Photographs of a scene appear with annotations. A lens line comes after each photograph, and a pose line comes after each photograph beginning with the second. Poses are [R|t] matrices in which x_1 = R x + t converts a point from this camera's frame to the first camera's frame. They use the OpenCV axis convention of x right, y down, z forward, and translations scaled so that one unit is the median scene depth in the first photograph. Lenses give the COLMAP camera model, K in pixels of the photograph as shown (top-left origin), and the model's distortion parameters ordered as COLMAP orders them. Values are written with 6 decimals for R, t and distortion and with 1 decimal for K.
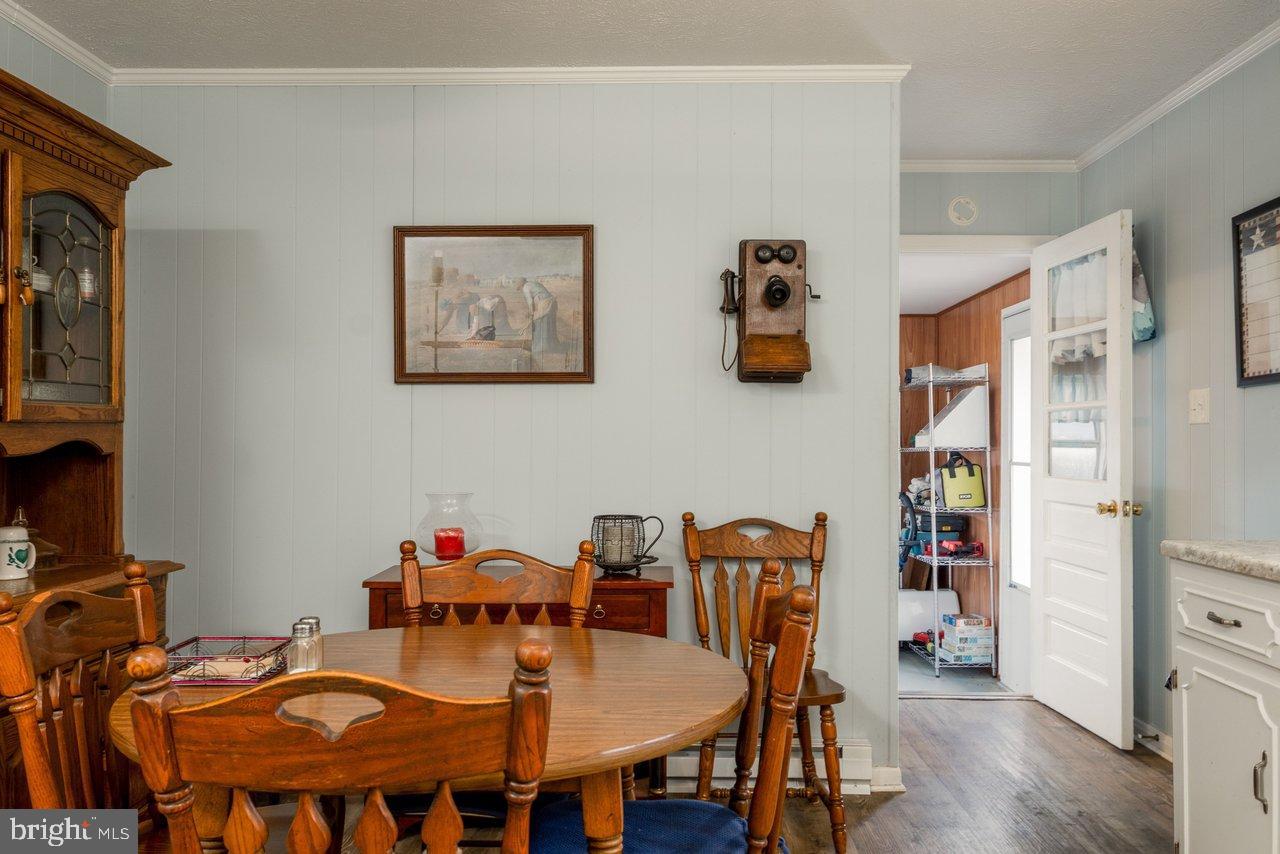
lens RADIAL K [[1029.7, 0, 661.8], [0, 1029.7, 459.9], [0, 0, 1]] dist [0.010727, 0.007636]
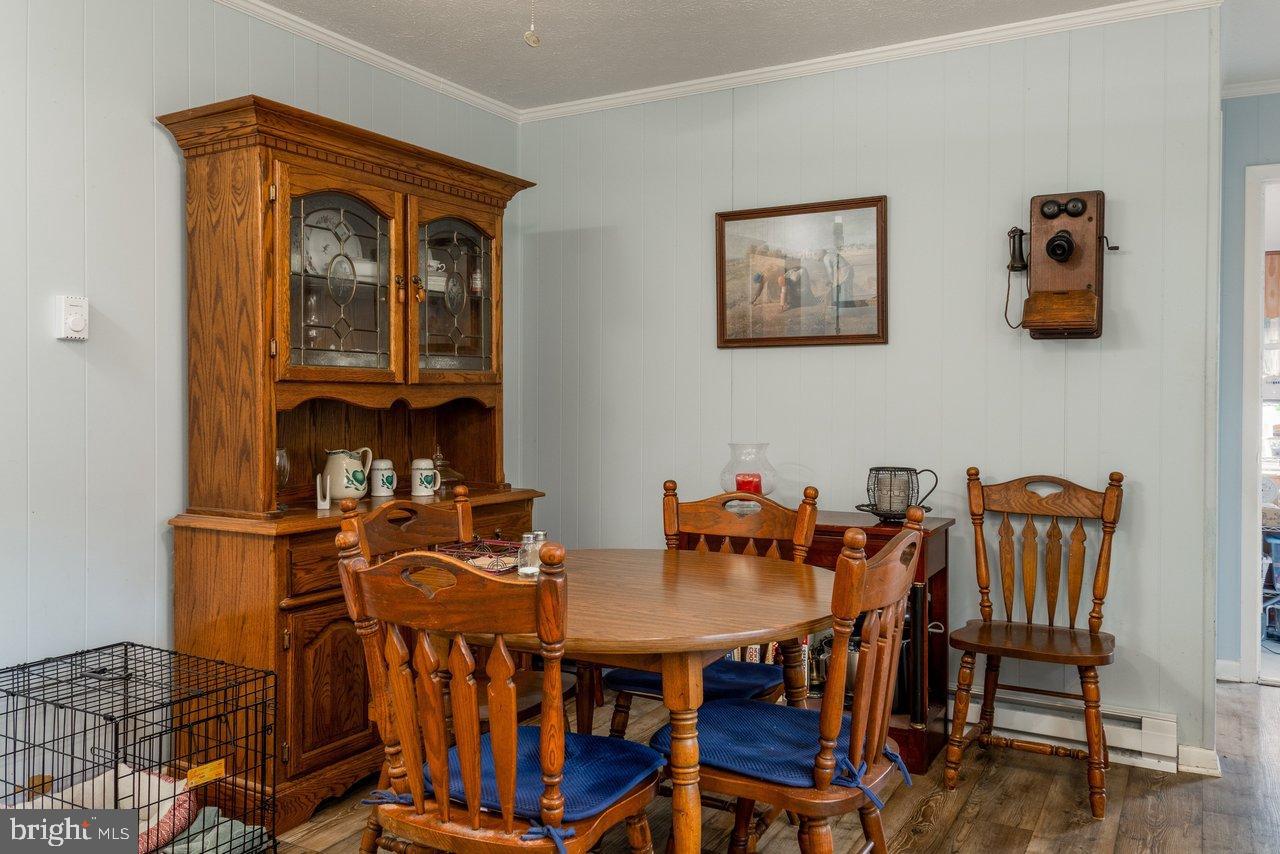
lens RADIAL K [[1018.9, 0, 637.5], [0, 1018.9, 445.8], [0, 0, 1]] dist [0.005083, 0.017222]
pose [[0.873401, 0.024468, -0.486387, 0.234778], [-0.009315, 0.999394, 0.033548, -0.001914], [0.486913, -0.024770, 0.873099, -0.055155]]
